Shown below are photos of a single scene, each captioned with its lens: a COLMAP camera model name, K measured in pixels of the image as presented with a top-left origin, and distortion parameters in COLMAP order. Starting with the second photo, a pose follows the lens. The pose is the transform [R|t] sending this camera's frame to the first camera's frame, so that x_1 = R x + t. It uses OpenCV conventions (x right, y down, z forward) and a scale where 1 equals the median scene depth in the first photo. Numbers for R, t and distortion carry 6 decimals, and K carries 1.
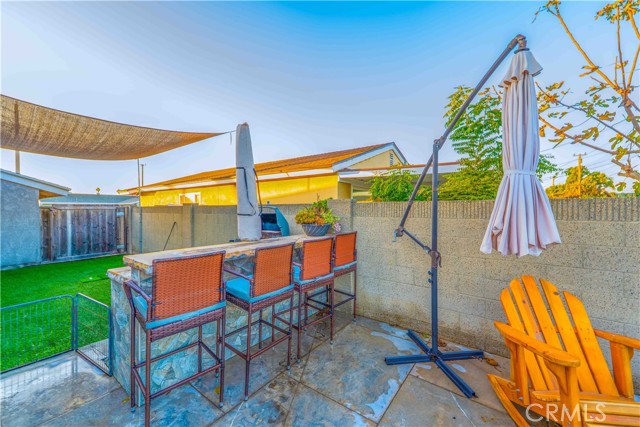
lens RADIAL K [[259.0, 0, 320.0], [0, 259.0, 213.5], [0, 0, 1]] dist [0.023048, -0.000071]
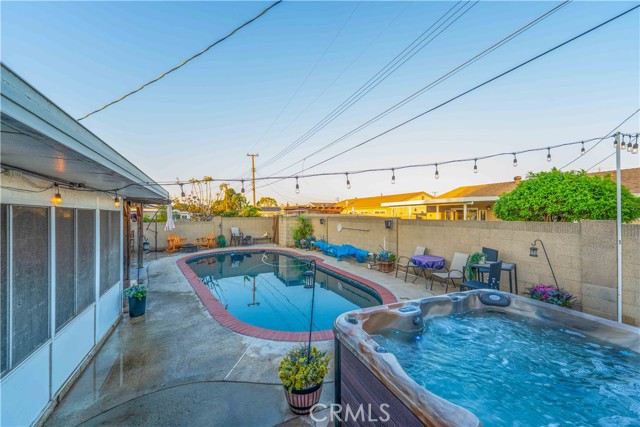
lens RADIAL K [[259.0, 0, 320.0], [0, 259.0, 213.5], [0, 0, 1]] dist [0.023048, -0.000071]
pose [[0.479246, -0.001545, 0.877679, -2.425535], [0.025068, 0.999615, -0.011928, -0.071679], [-0.877323, 0.027718, 0.479100, -4.133842]]
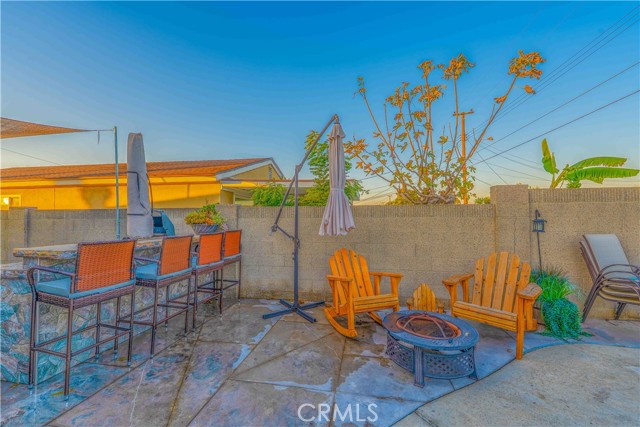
lens RADIAL K [[259.0, 0, 320.0], [0, 259.0, 213.5], [0, 0, 1]] dist [0.023048, -0.000071]
pose [[0.899098, 0.010670, 0.437616, -0.087168], [0.007300, 0.999198, -0.039361, 0.055546], [-0.437686, 0.038583, 0.898300, -0.387692]]
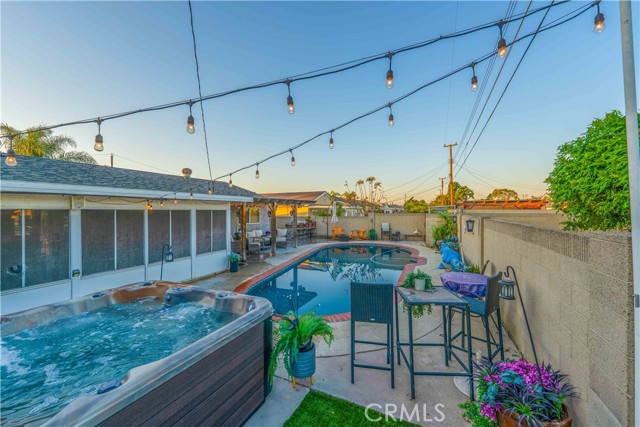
lens RADIAL K [[259.0, 0, 320.0], [0, 259.0, 213.5], [0, 0, 1]] dist [0.023048, -0.000071]
pose [[0.976577, -0.006891, 0.215060, -1.159251], [0.008525, 0.999941, -0.006671, -0.072414], [-0.215001, 0.008348, 0.976578, -5.314094]]
